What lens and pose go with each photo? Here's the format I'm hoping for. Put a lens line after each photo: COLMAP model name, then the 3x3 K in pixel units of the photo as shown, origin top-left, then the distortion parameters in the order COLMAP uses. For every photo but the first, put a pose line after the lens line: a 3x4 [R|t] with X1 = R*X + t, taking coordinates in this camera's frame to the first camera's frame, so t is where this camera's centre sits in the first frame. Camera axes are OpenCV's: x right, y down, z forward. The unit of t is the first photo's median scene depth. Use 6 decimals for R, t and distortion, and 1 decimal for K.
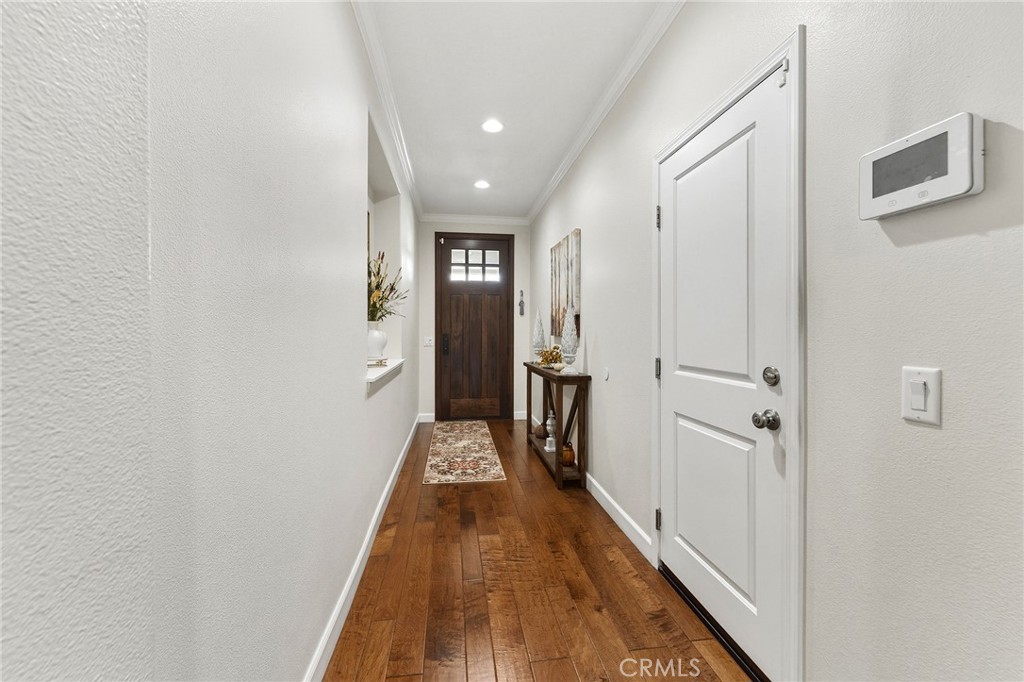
lens RADIAL K [[414.7, 0, 511.9], [0, 414.7, 335.5], [0, 0, 1]] dist [0.000702, -0.000011]
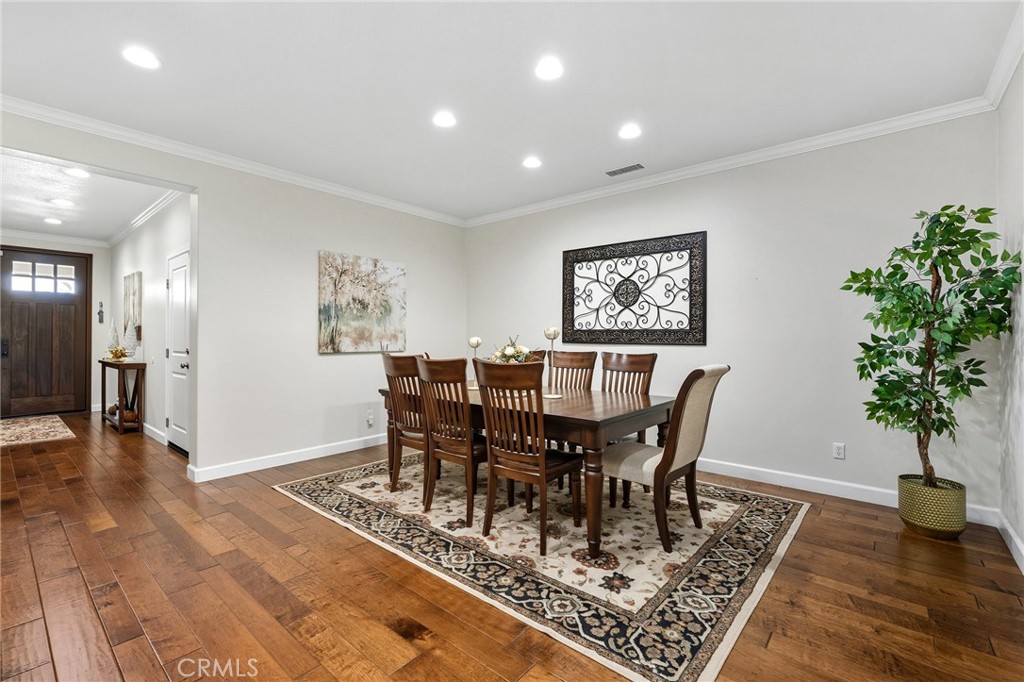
lens RADIAL K [[446.7, 0, 513.5], [0, 446.7, 334.4], [0, 0, 1]] dist [0.001724, 0.000538]
pose [[0.748056, 0.002340, 0.663631, 0.067398], [0.005858, 0.999932, -0.010130, 0.005463], [-0.663609, 0.011465, 0.747991, -0.884668]]
